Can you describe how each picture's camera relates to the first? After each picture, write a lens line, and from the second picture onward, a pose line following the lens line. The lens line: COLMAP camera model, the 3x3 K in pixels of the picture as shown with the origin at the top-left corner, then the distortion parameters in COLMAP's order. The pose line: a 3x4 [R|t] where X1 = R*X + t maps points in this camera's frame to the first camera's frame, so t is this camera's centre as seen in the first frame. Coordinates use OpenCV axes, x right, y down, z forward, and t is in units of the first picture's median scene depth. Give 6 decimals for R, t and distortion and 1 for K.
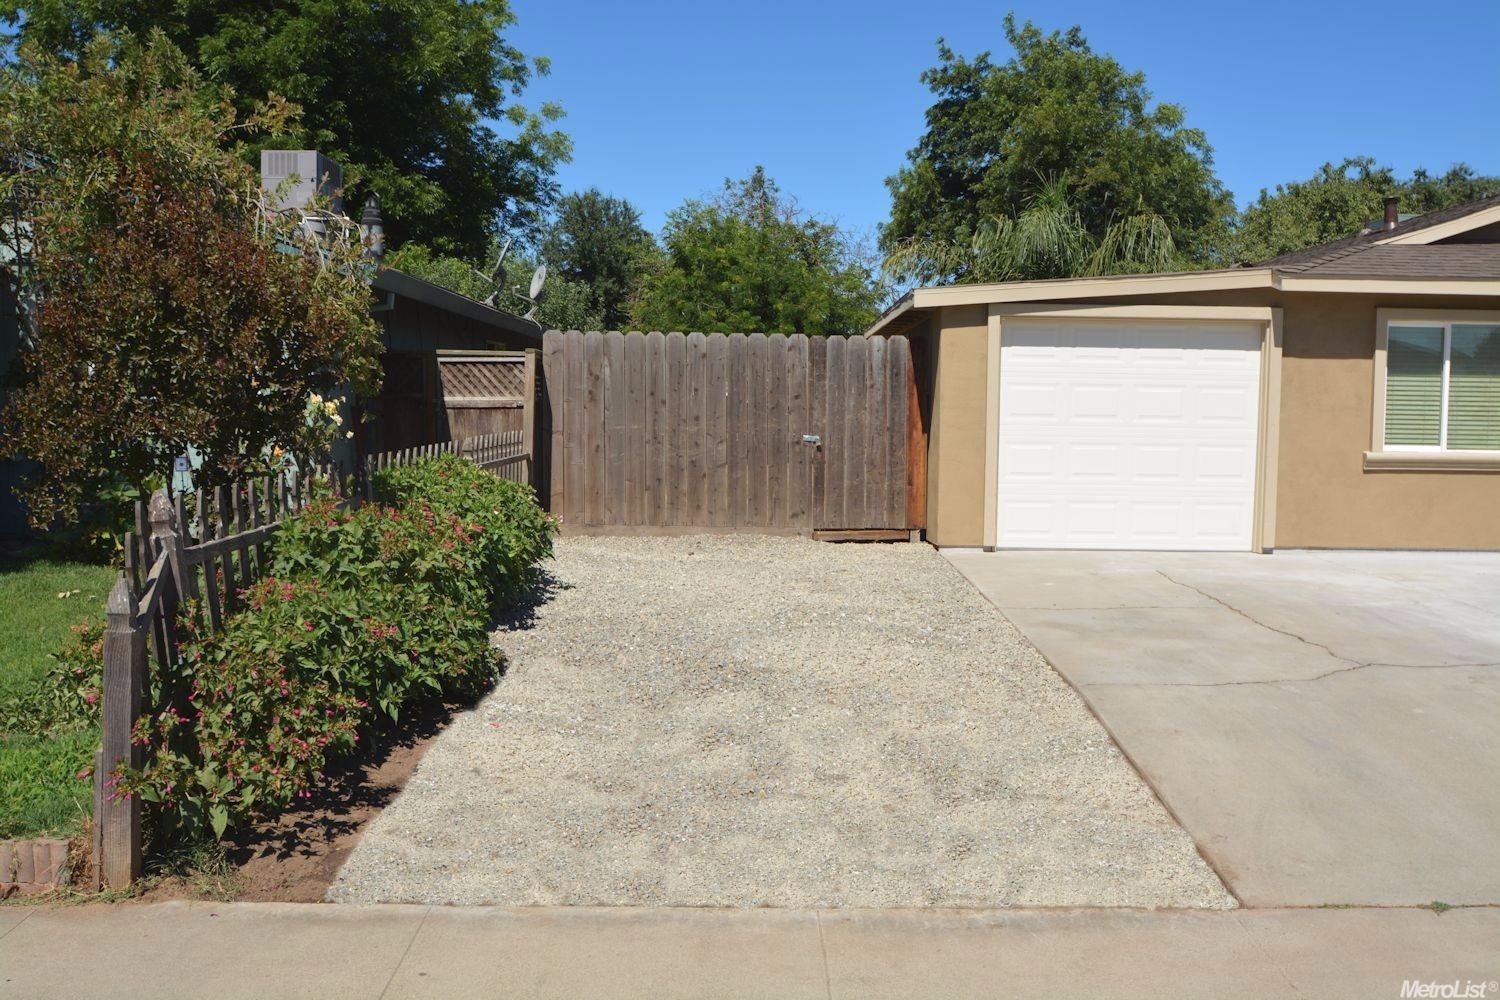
lens RADIAL K [[1351.9, 0, 750.0], [0, 1351.9, 511.6], [0, 0, 1]] dist [-0.092866, 0.043137]
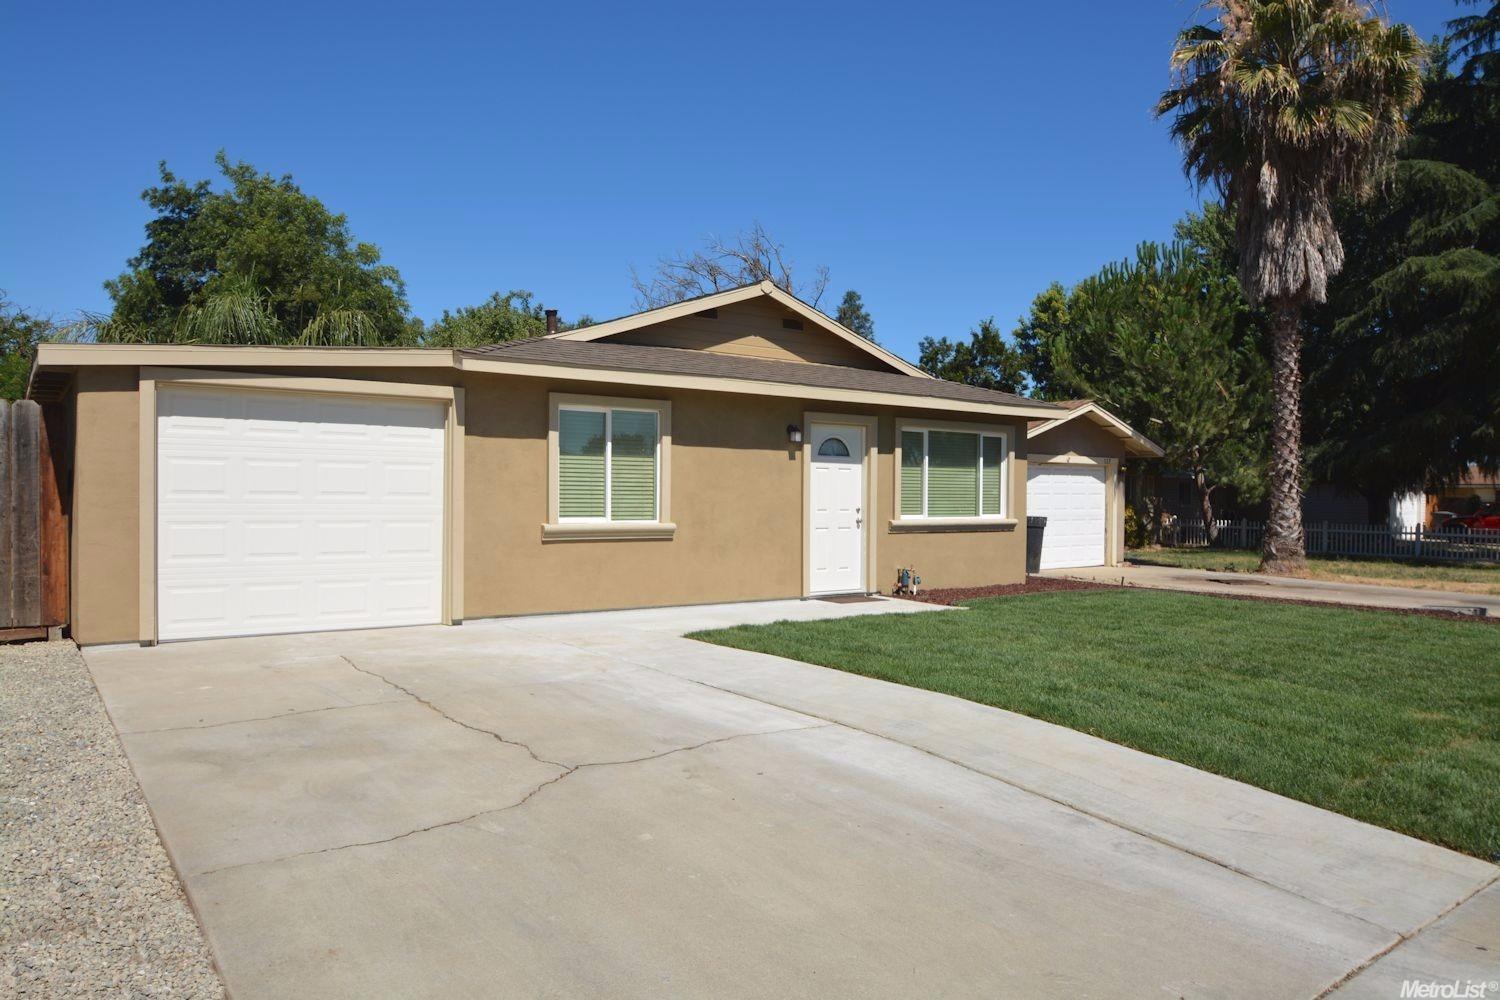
lens RADIAL K [[1027.3, 0, 752.1], [0, 1027.3, 502.8], [0, 0, 1]] dist [-0.027826, -0.001128]
pose [[0.794685, -0.006968, 0.606982, 0.085610], [0.048348, 0.997484, -0.051849, -0.010028], [-0.605094, 0.070550, 0.793022, 0.217960]]
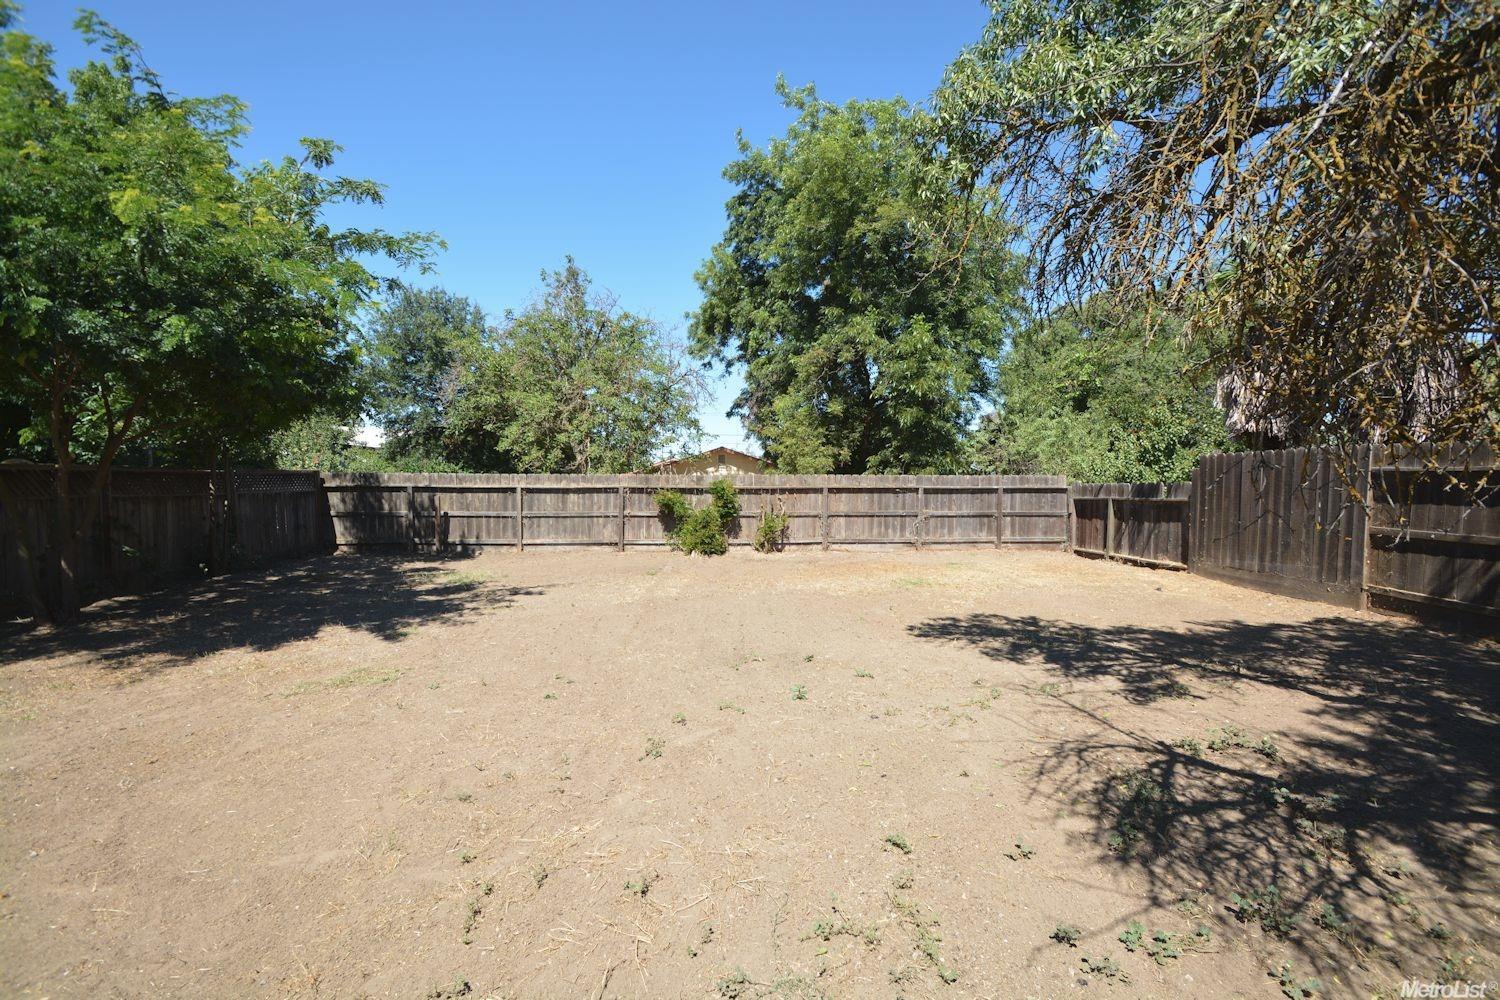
lens RADIAL K [[649.4, 0, 755.8], [0, 649.4, 488.2], [0, 0, 1]] dist [-0.003159, -0.003273]
pose [[0.999244, -0.008645, 0.037907, 0.610001], [0.011074, 0.997868, -0.064318, -0.188367], [-0.037270, 0.064689, 0.997209, 2.287374]]
